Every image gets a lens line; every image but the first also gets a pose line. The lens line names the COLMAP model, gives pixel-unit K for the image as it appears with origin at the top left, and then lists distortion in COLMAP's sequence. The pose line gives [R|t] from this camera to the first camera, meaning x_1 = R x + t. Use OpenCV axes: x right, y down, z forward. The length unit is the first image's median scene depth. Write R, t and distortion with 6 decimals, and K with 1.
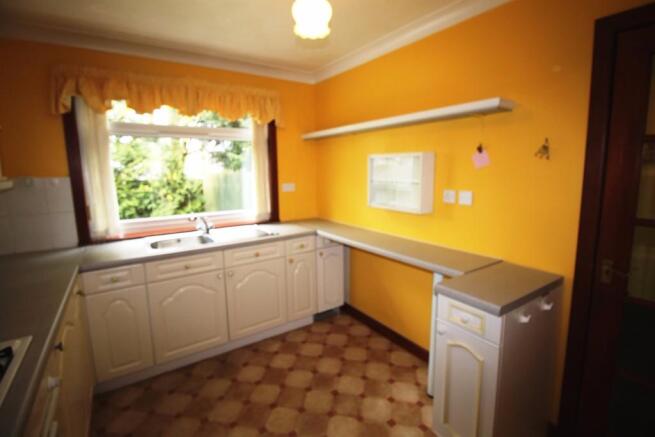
lens RADIAL K [[309.8, 0, 328.3], [0, 309.8, 212.9], [0, 0, 1]] dist [-0.004153, -0.005258]
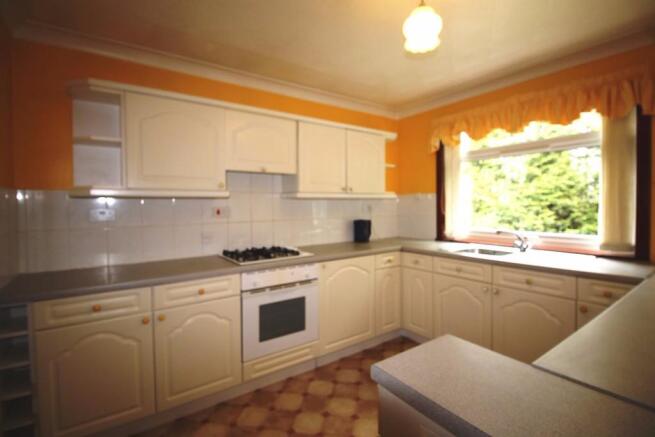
lens RADIAL K [[309.8, 0, 328.3], [0, 309.8, 212.9], [0, 0, 1]] dist [-0.004153, -0.005258]
pose [[0.025908, 0.040825, -0.998830, 0.593638], [-0.134837, 0.990178, 0.036974, -0.008057], [0.990529, 0.133721, 0.031158, 0.416983]]
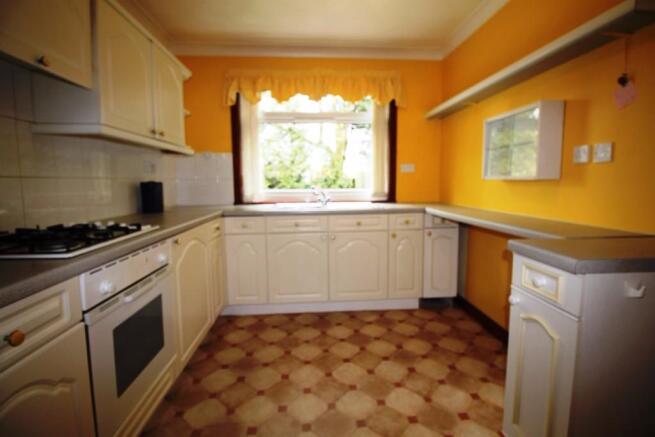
lens RADIAL K [[309.8, 0, 328.3], [0, 309.8, 212.9], [0, 0, 1]] dist [-0.004153, -0.005258]
pose [[0.863538, 0.057184, -0.501031, 0.205612], [-0.076276, 0.996930, -0.017681, 0.126645], [0.498481, 0.053485, 0.865249, 0.042387]]
